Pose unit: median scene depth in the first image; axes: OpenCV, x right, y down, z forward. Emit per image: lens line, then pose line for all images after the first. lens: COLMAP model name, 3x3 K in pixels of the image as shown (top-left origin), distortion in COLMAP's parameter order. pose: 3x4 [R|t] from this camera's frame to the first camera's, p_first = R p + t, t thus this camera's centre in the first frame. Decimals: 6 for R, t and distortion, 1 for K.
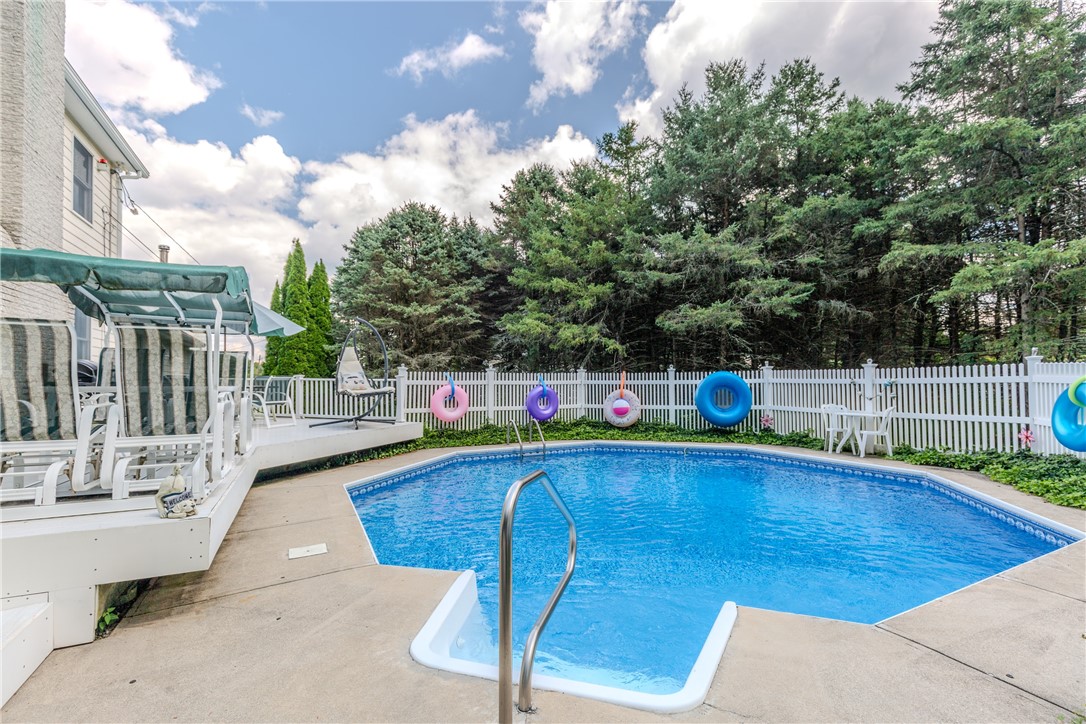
lens RADIAL K [[495.0, 0, 543.0], [0, 495.0, 362.0], [0, 0, 1]] dist [0.012188, 0.000071]
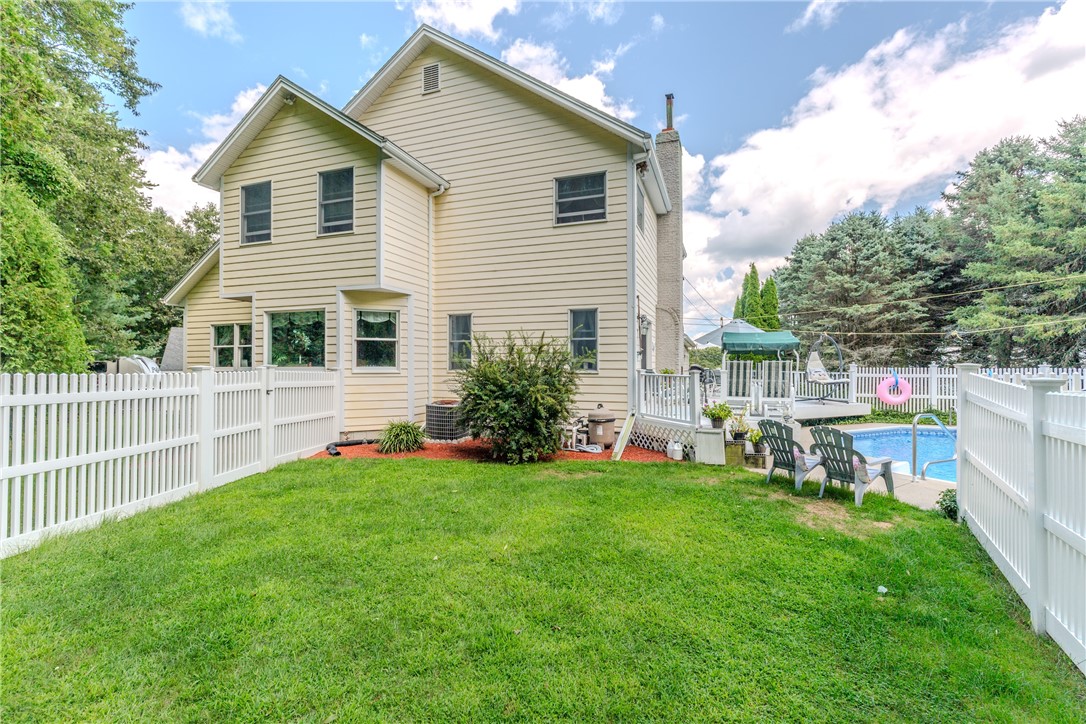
lens RADIAL K [[484.9, 0, 543.0], [0, 484.9, 362.0], [0, 0, 1]] dist [0.003556, 0.000178]
pose [[0.690296, -0.001275, -0.723526, 0.073903], [0.024673, 0.999458, 0.021778, -0.032659], [0.723107, -0.032885, 0.689953, -0.405855]]
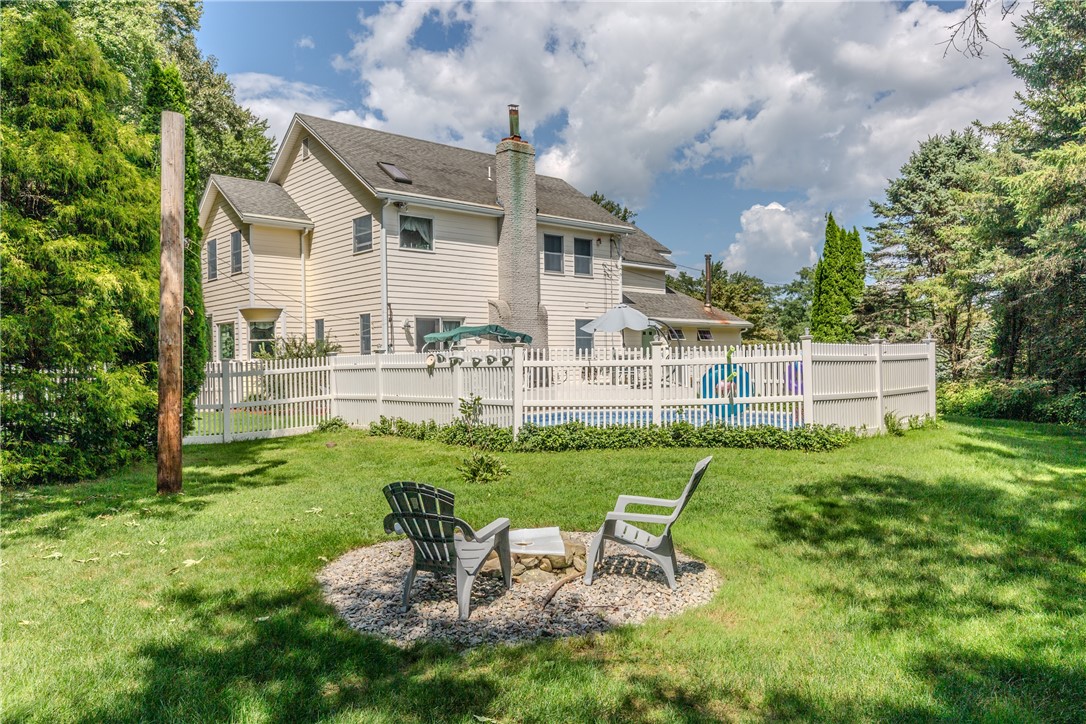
lens RADIAL K [[760.4, 0, 544.4], [0, 760.4, 384.2], [0, 0, 1]] dist [0.003265, 0.000528]
pose [[0.268954, 0.028451, -0.962733, 1.098807], [0.053875, 0.997554, 0.044531, -0.003297], [0.961645, -0.063844, 0.266763, 0.020182]]
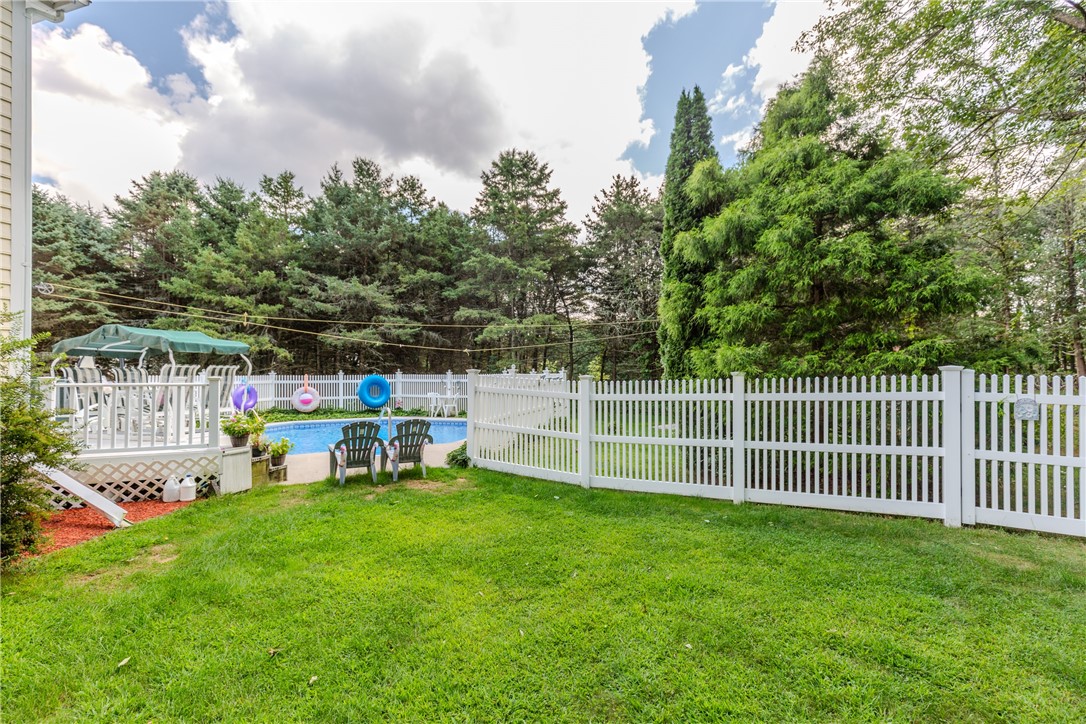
lens RADIAL K [[485.1, 0, 547.7], [0, 485.1, 380.5], [0, 0, 1]] dist [0.001361, -0.000046]
pose [[0.702661, -0.008337, 0.711476, -0.286123], [-0.026219, 0.998949, 0.037600, -0.028621], [-0.711042, -0.045074, 0.701703, -0.410829]]
